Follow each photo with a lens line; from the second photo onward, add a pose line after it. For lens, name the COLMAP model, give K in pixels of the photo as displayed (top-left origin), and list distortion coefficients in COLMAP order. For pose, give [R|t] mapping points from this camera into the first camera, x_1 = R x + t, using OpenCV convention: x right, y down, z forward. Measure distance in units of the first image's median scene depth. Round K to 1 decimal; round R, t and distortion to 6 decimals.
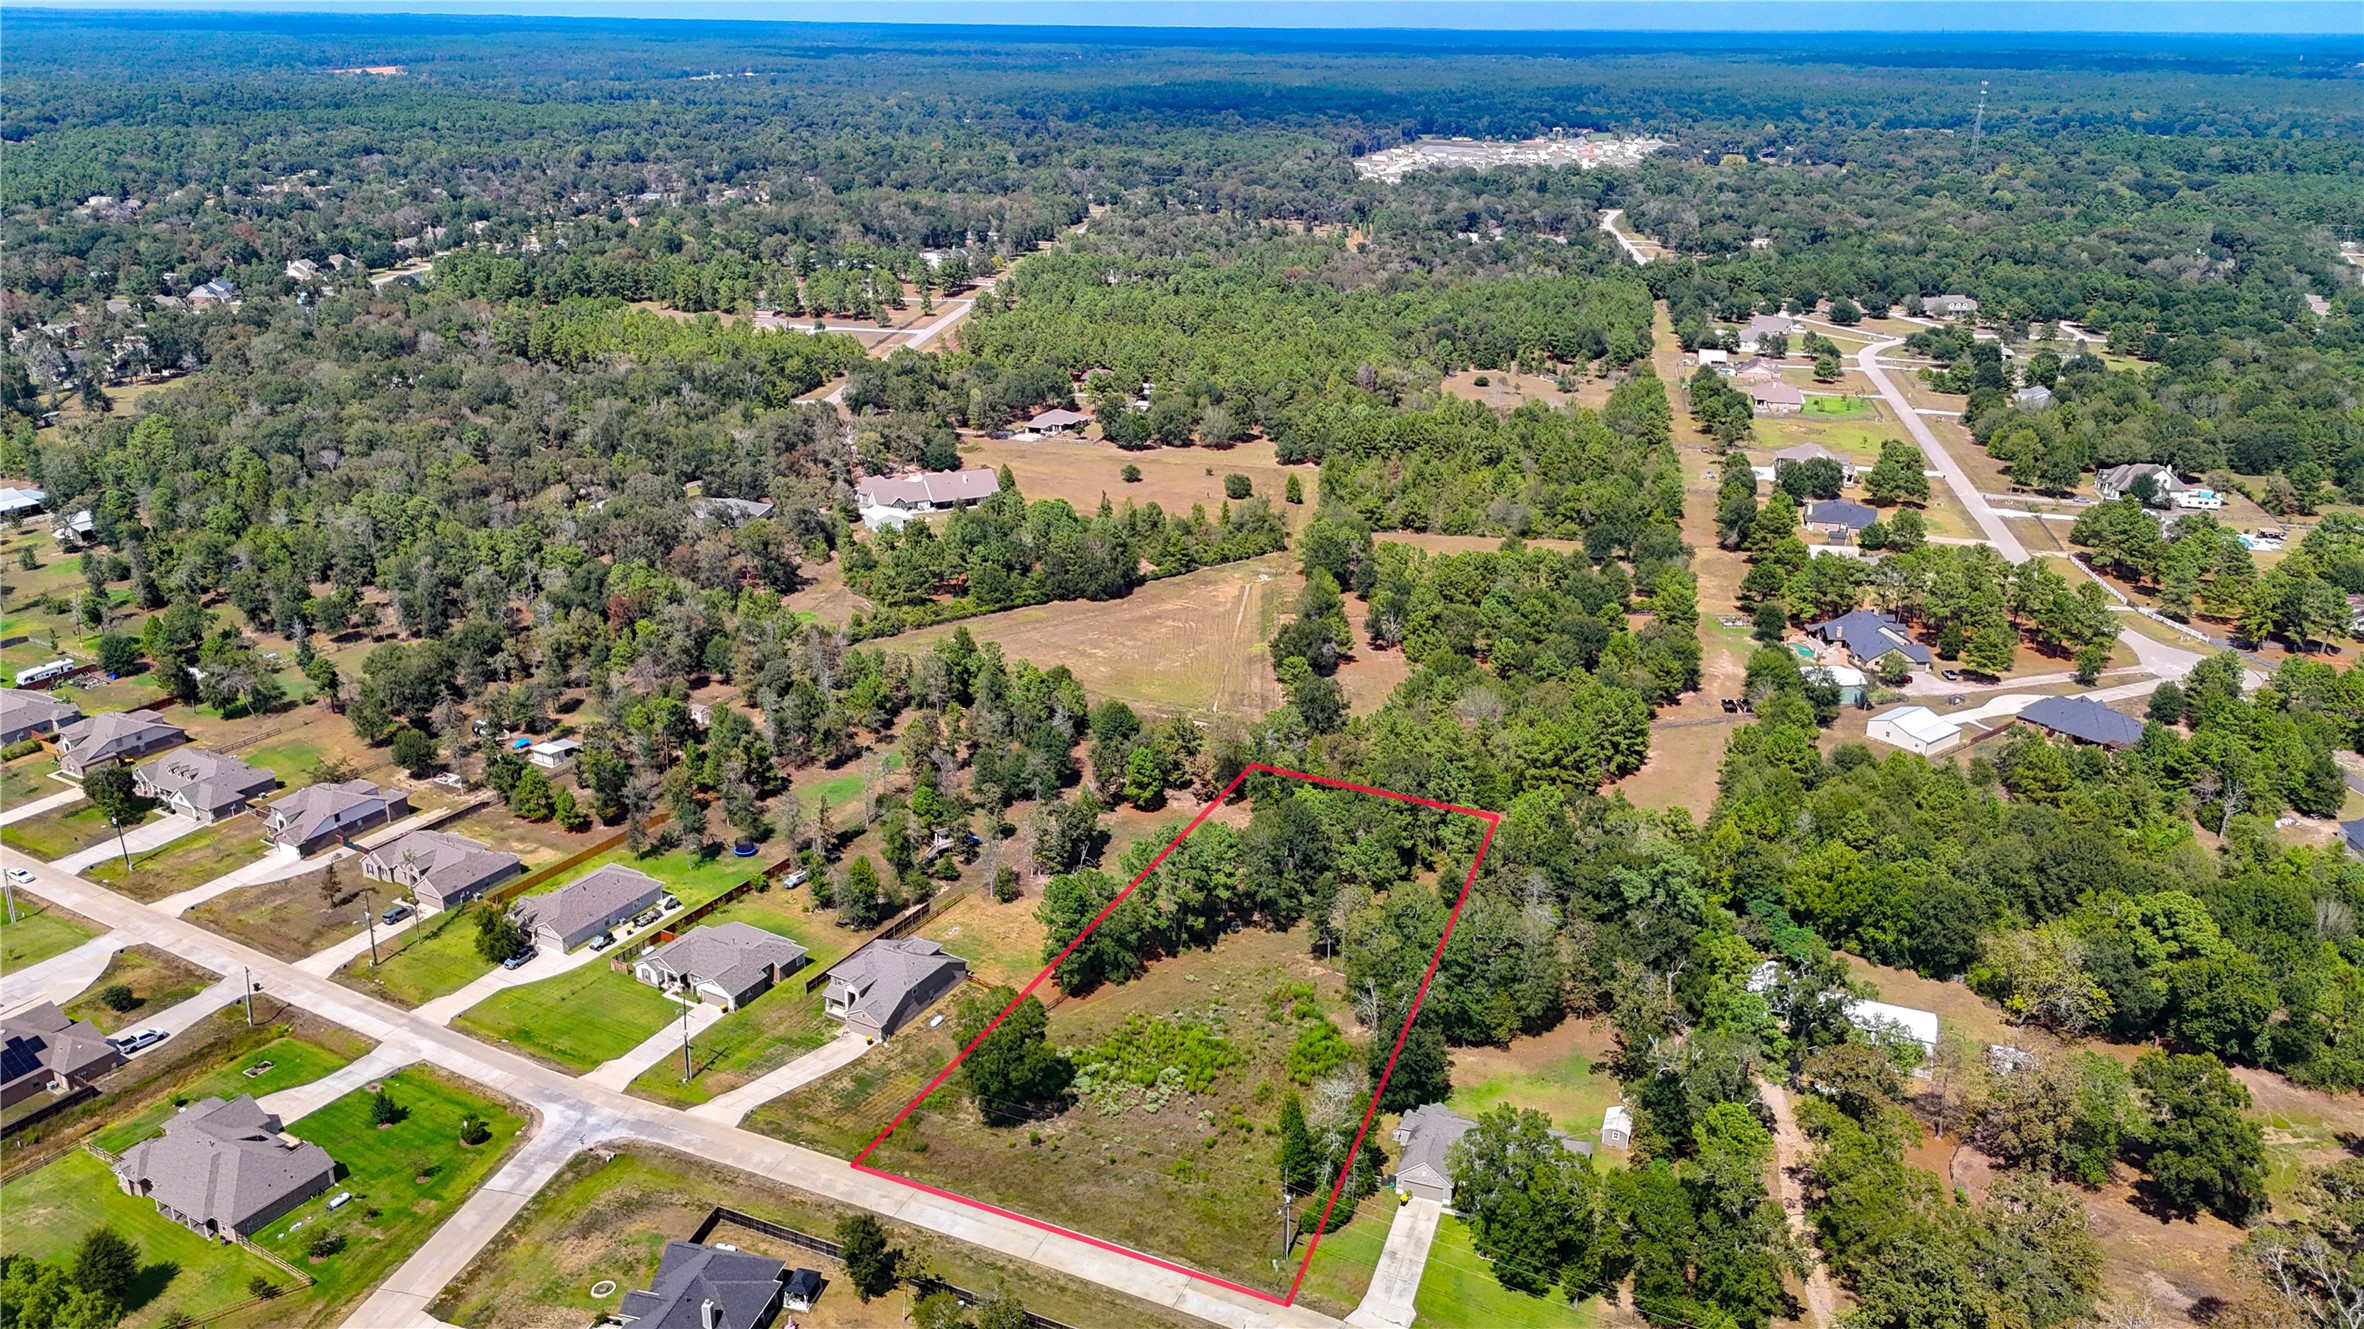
lens RADIAL K [[1726.1, 0, 1182.0], [0, 1726.1, 664.5], [0, 0, 1]] dist [0.079113, -0.079378]
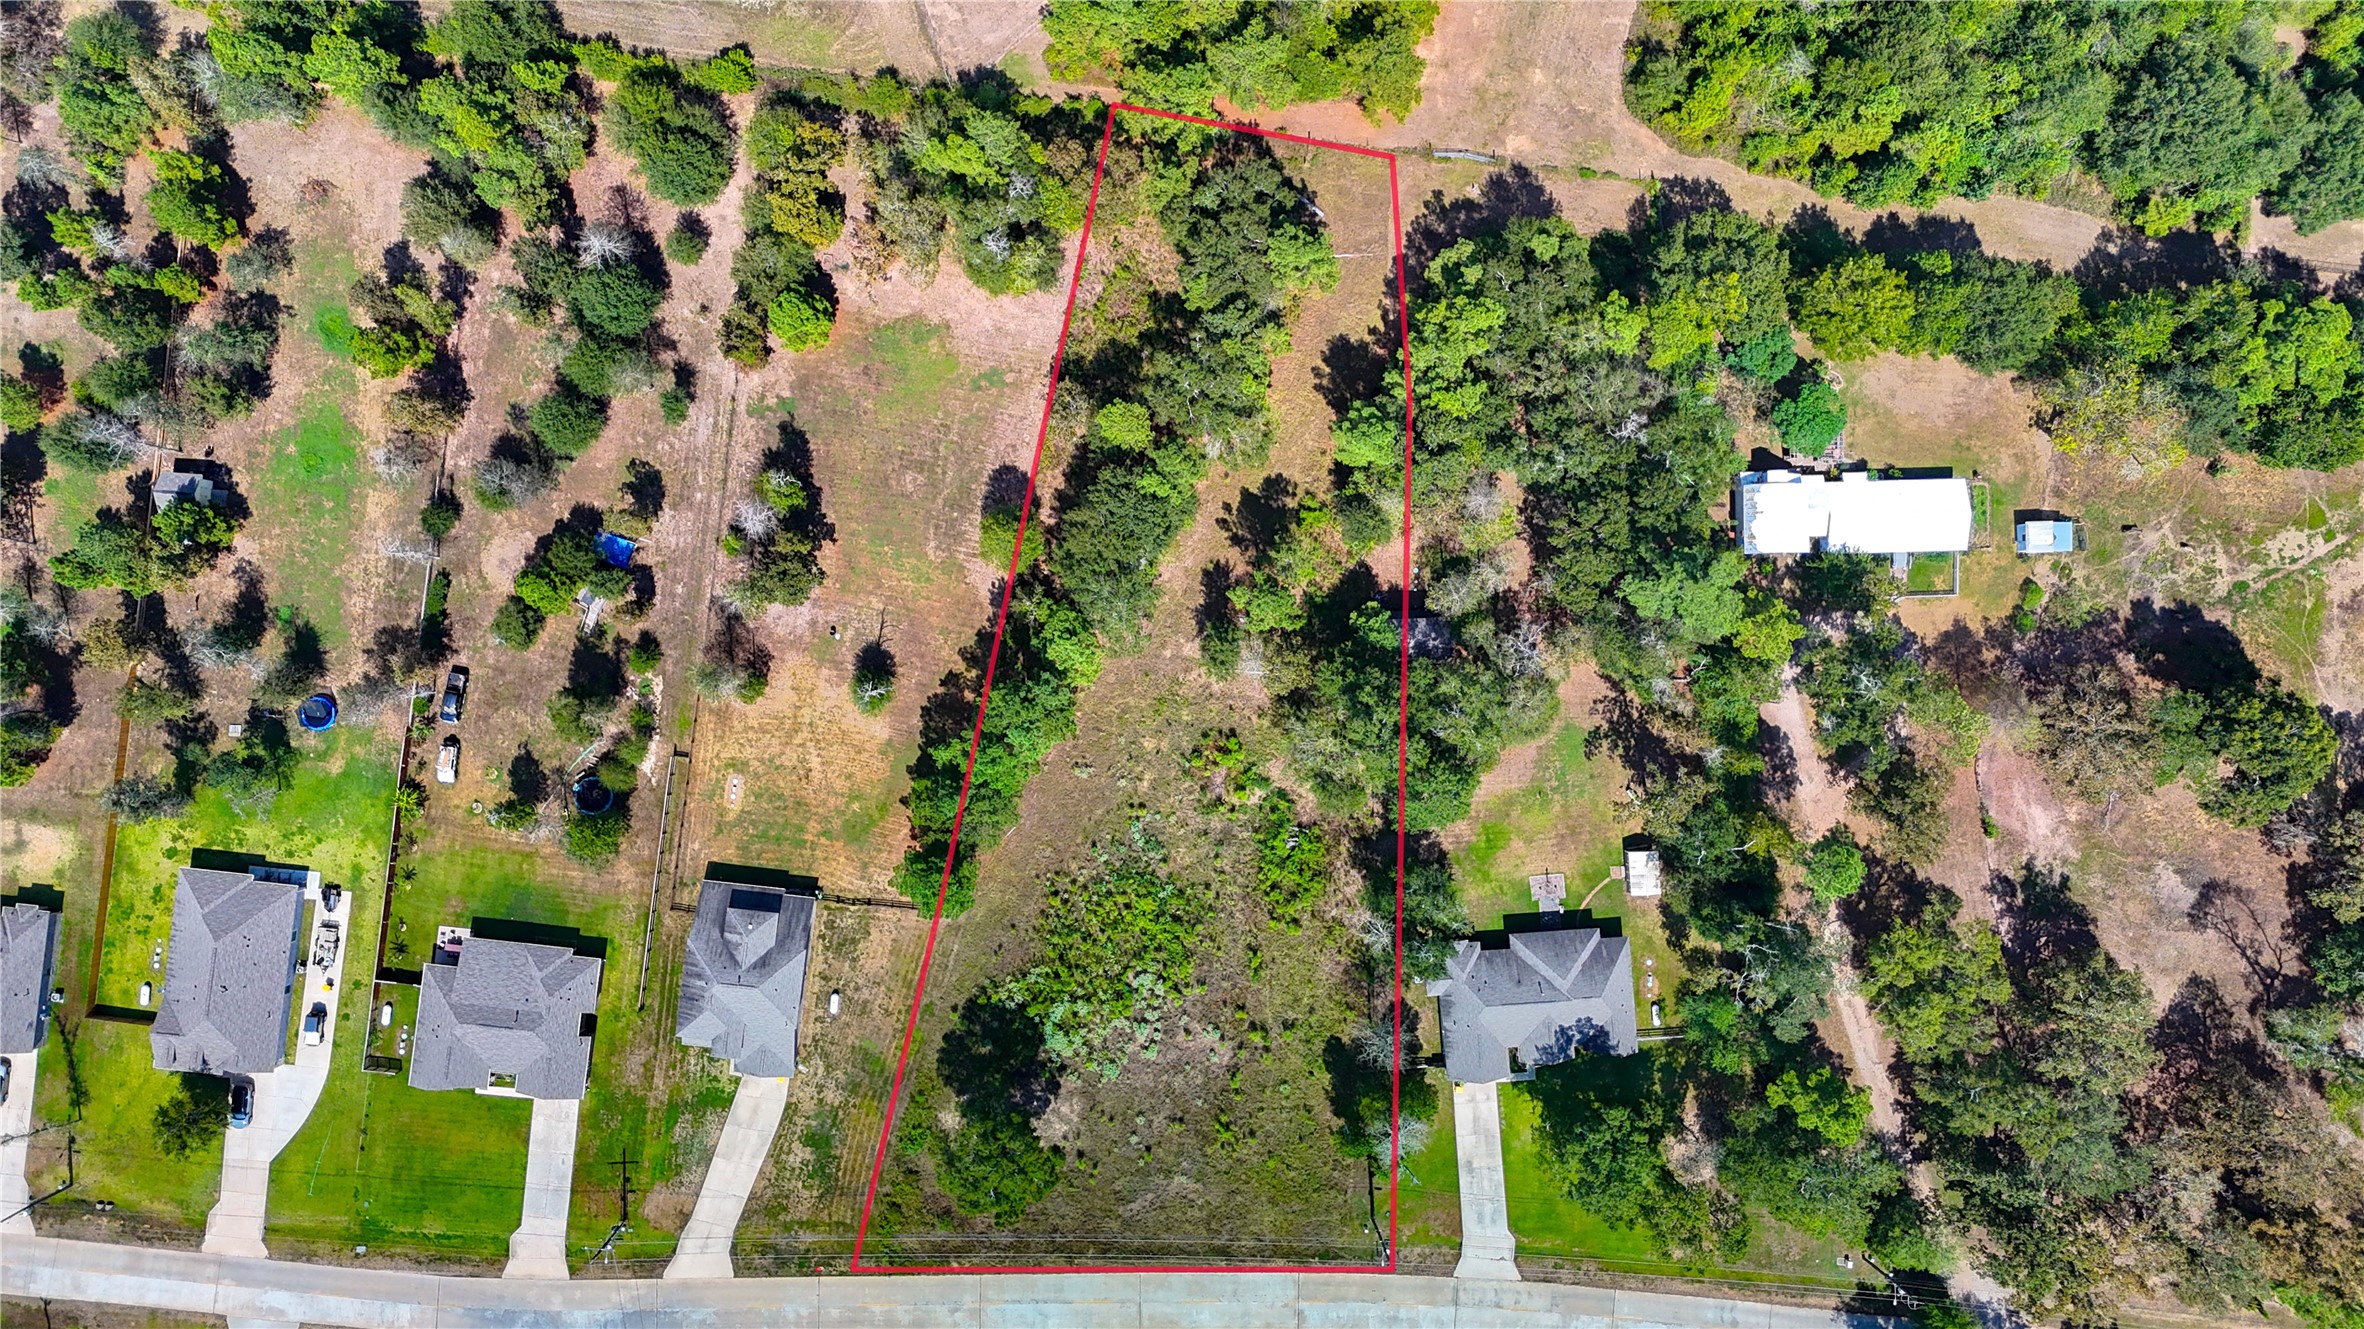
lens RADIAL K [[1726.1, 0, 1182.0], [0, 1726.1, 664.5], [0, 0, 1]] dist [0.079113, -0.079378]
pose [[0.919682, -0.392421, 0.013802, 0.035858], [0.121250, 0.317244, 0.940561, -0.367801], [-0.373474, -0.863344, 0.339344, 0.508336]]
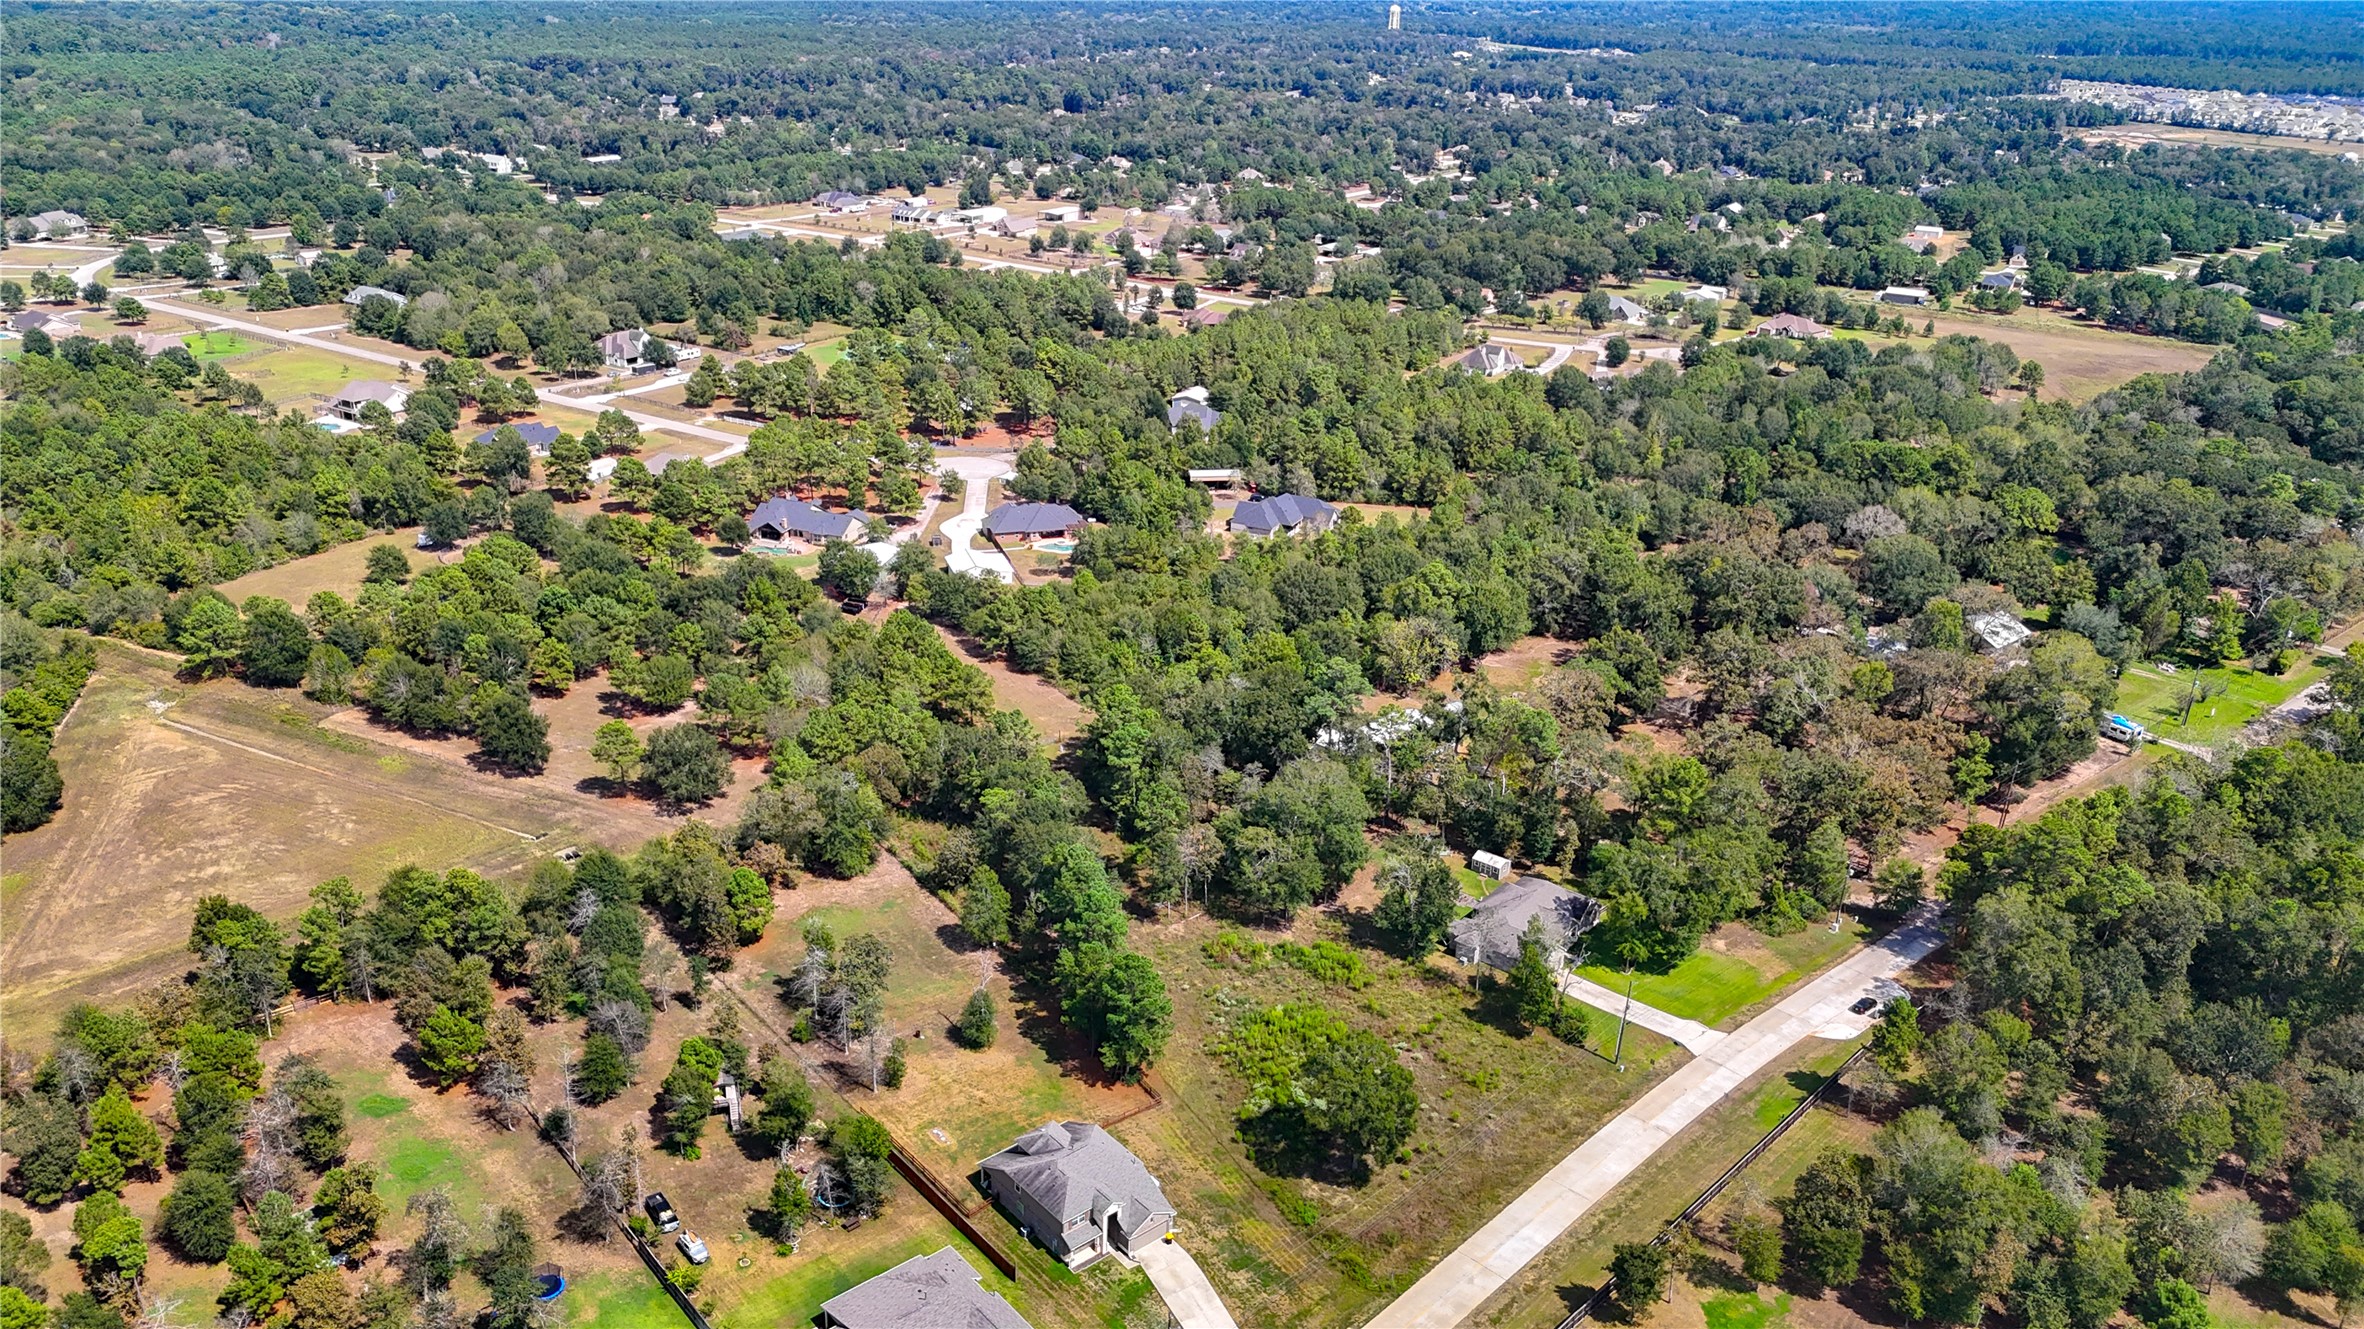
lens RADIAL K [[1726.1, 0, 1182.0], [0, 1726.1, 664.5], [0, 0, 1]] dist [0.079113, -0.079378]
pose [[0.340301, -0.361318, 0.868127, -0.482544], [0.302175, 0.916280, 0.262908, -0.145256], [-0.890441, 0.172859, 0.420993, 0.379639]]
